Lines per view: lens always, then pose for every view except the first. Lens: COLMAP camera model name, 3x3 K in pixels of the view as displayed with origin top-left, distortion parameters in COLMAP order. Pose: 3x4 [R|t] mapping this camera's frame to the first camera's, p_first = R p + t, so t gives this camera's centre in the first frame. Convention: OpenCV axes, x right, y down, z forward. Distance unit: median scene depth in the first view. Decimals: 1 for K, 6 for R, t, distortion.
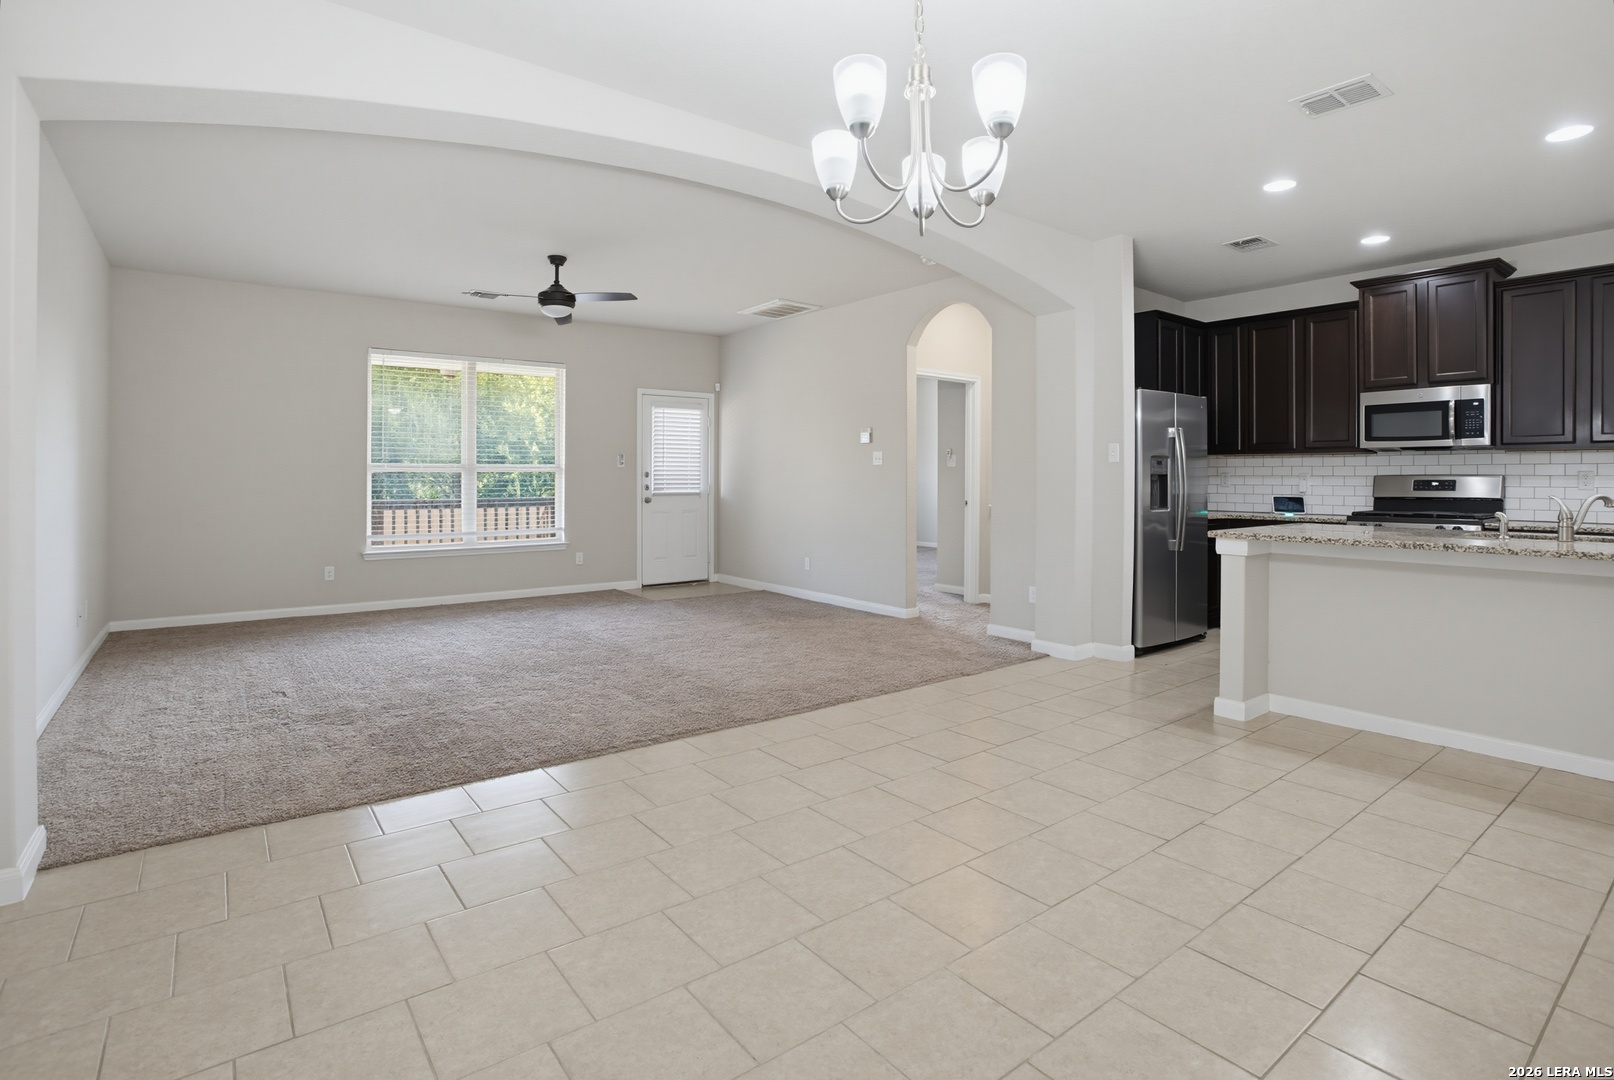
lens RADIAL K [[804.2, 0, 806.0], [0, 804.2, 480.5], [0, 0, 1]] dist [-0.065908, 0.027591]
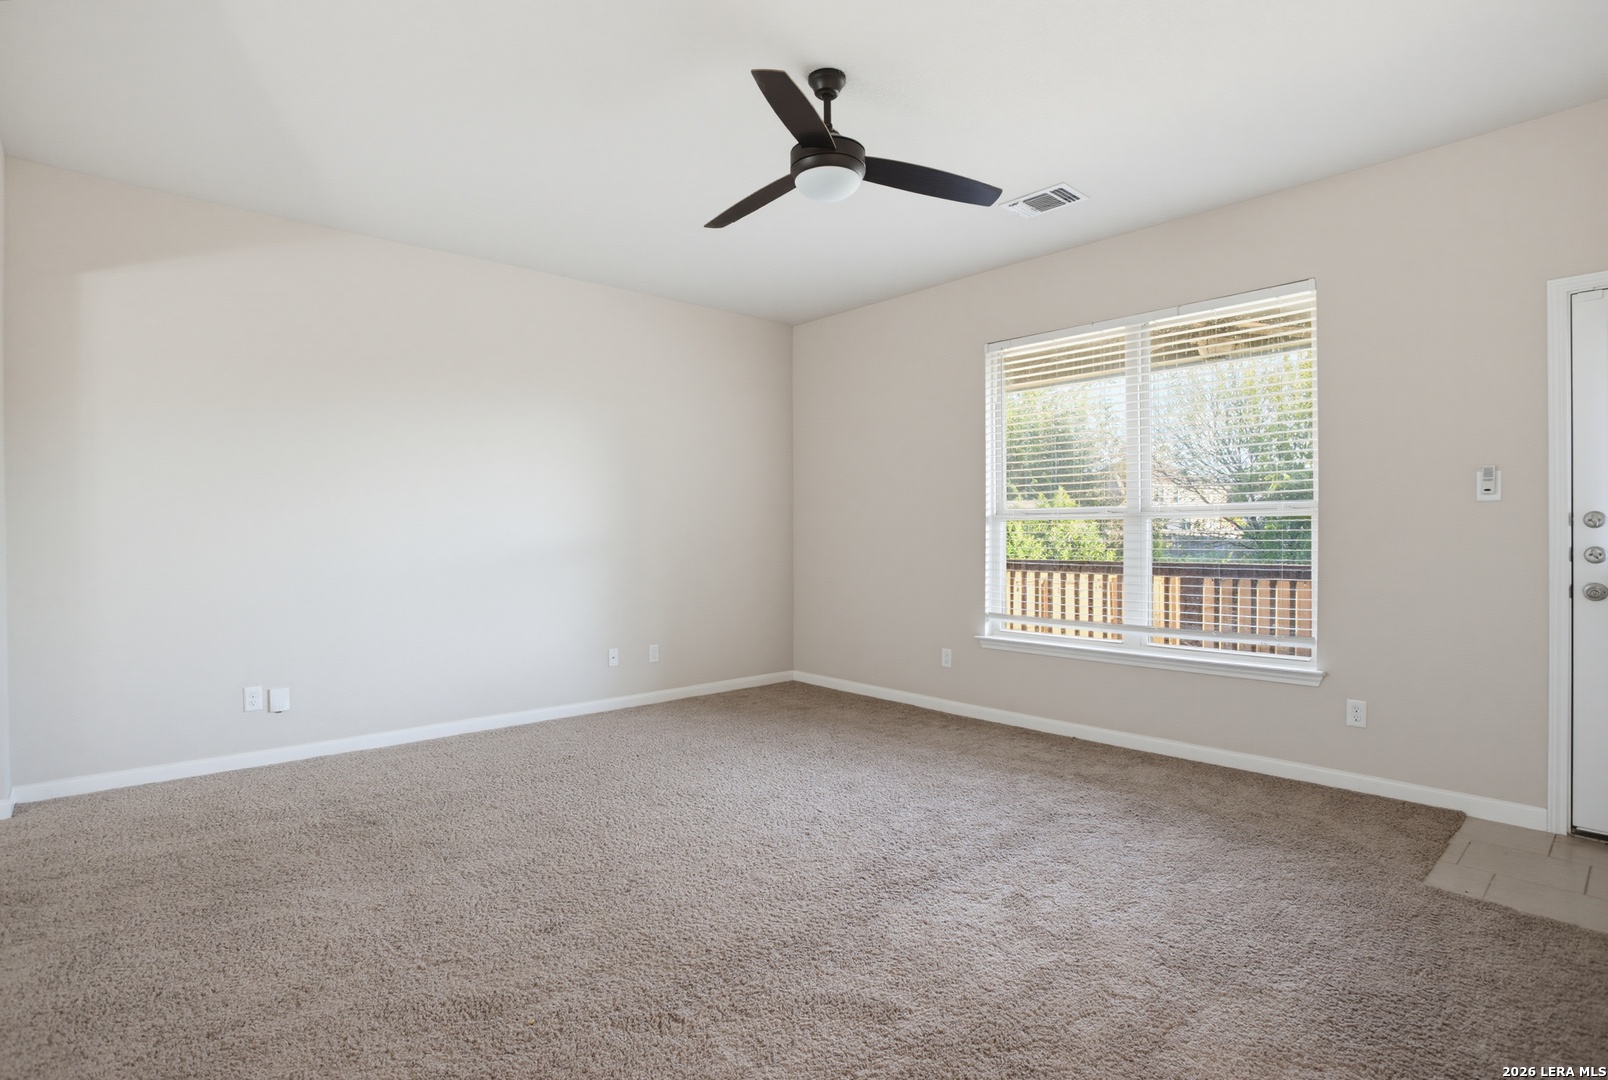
lens RADIAL K [[813.9, 0, 777.7], [0, 813.9, 536.7], [0, 0, 1]] dist [-0.058965, 0.018988]
pose [[0.063810, 0.006626, -0.997940, 0.127008], [0.003760, 0.999969, 0.006880, -0.003384], [0.997955, -0.004191, 0.063783, 0.660447]]
